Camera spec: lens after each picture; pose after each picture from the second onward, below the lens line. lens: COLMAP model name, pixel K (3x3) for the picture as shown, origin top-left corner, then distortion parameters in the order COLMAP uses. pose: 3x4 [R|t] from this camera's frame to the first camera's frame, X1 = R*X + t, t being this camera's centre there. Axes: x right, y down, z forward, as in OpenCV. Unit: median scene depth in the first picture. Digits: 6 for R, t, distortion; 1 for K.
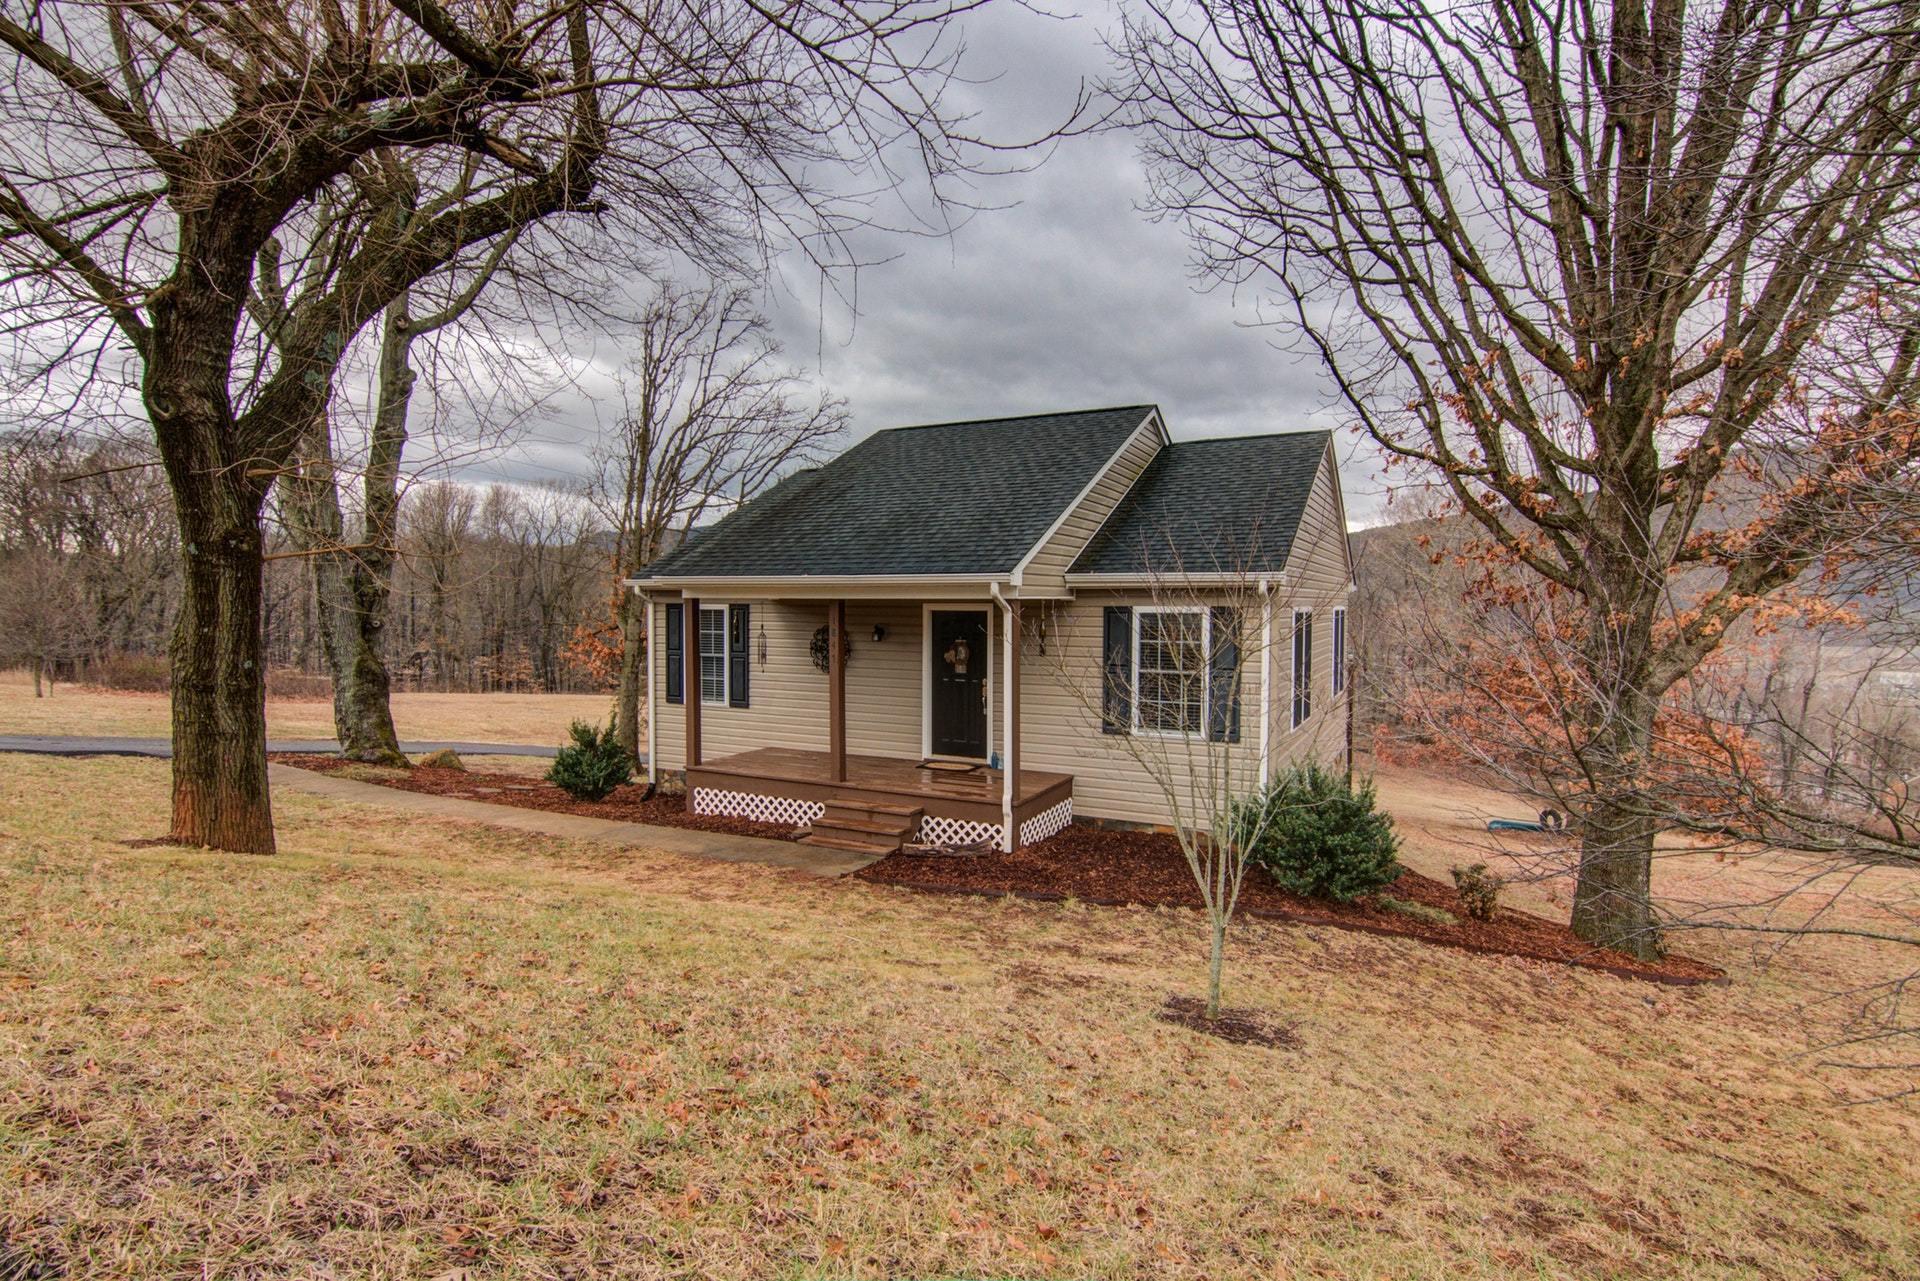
lens RADIAL K [[1010.9, 0, 953.0], [0, 1010.9, 617.9], [0, 0, 1]] dist [0.003801, -0.002758]
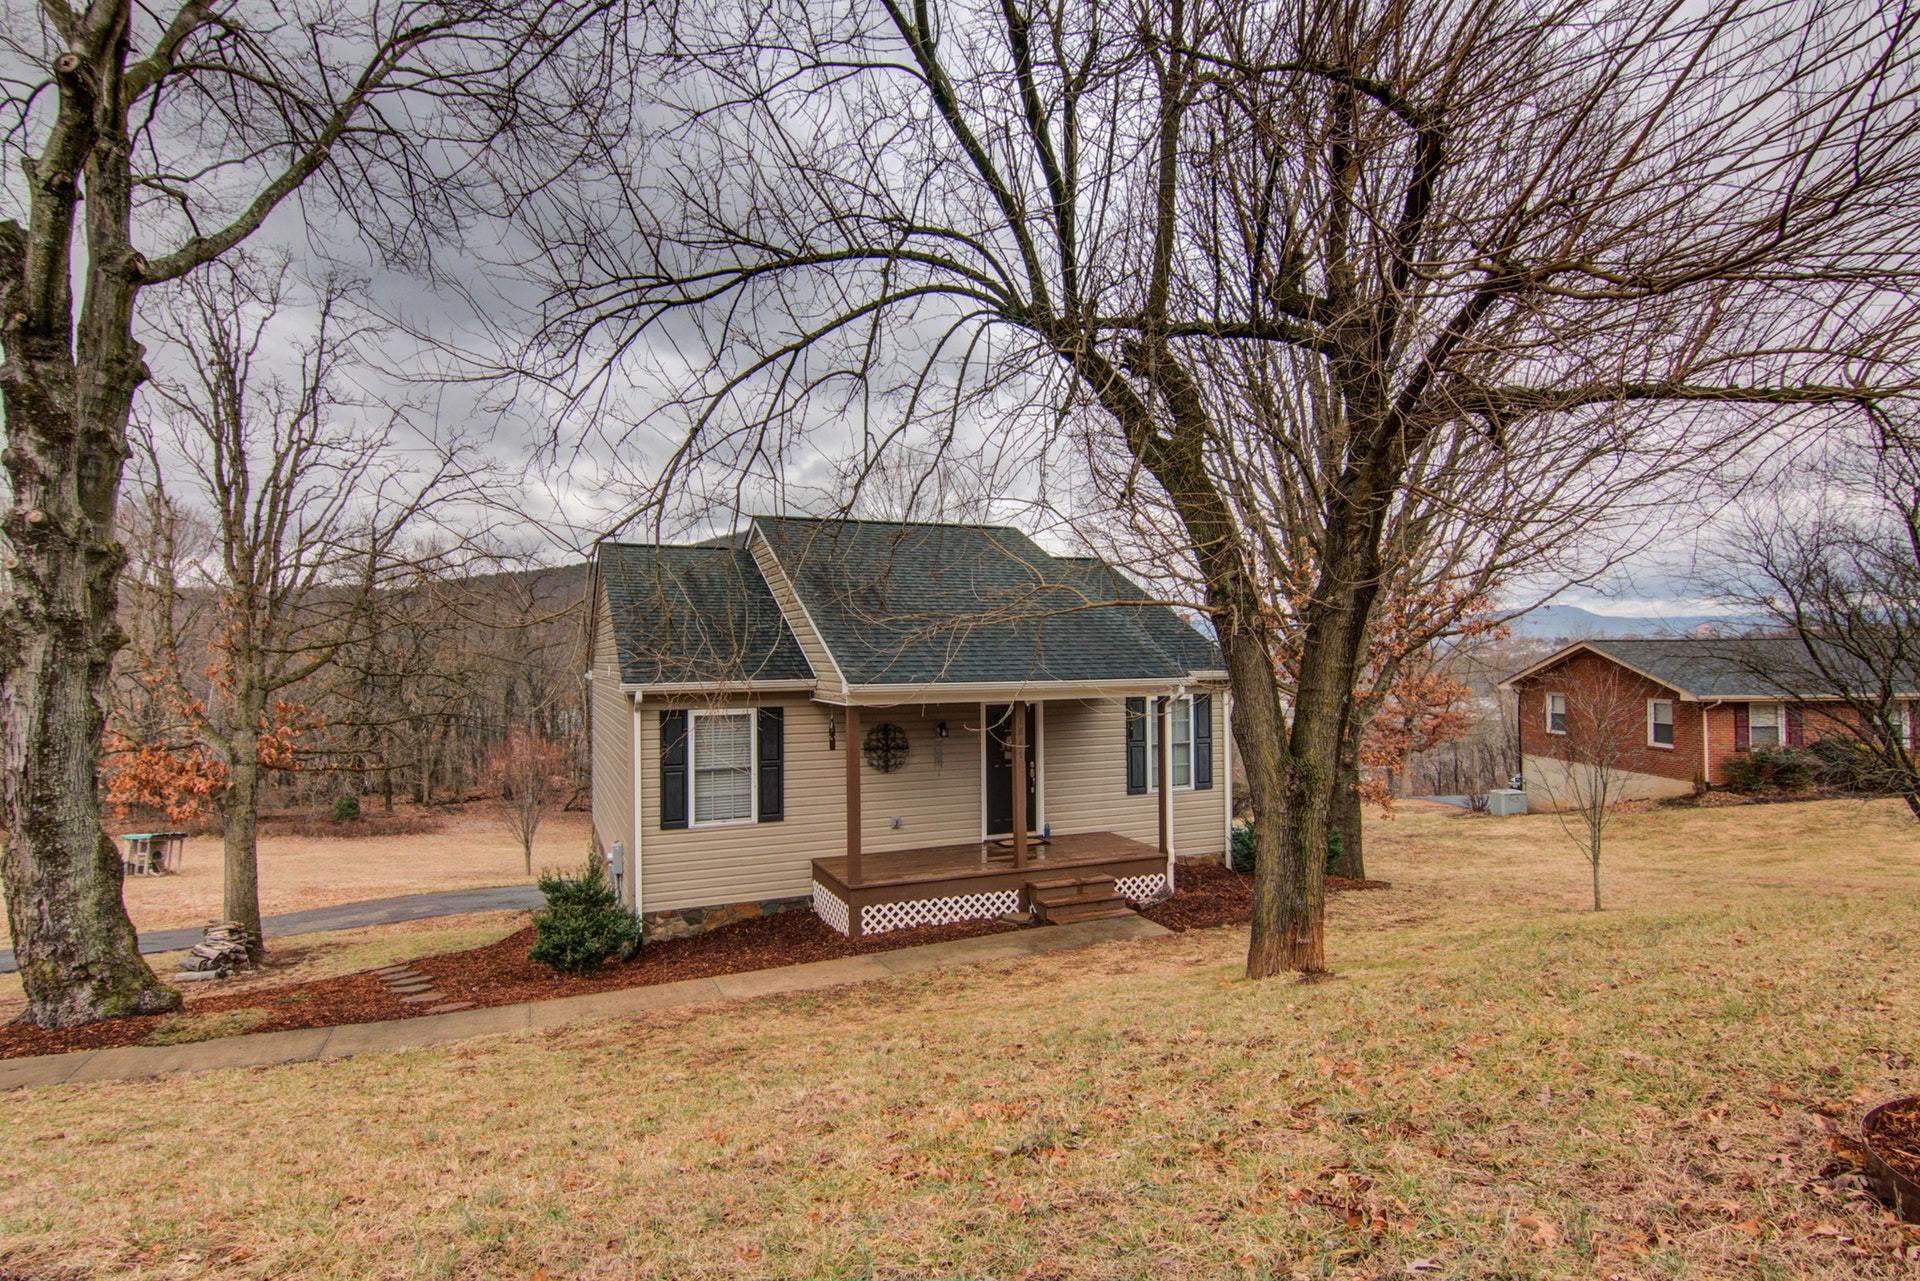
lens RADIAL K [[959.1, 0, 948.9], [0, 959.1, 637.8], [0, 0, 1]] dist [0.004519, -0.003301]
pose [[0.631562, 0.012086, 0.775231, -0.867928], [0.032651, 0.998577, -0.042168, -0.038899], [-0.774637, 0.051944, 0.630269, 0.357711]]
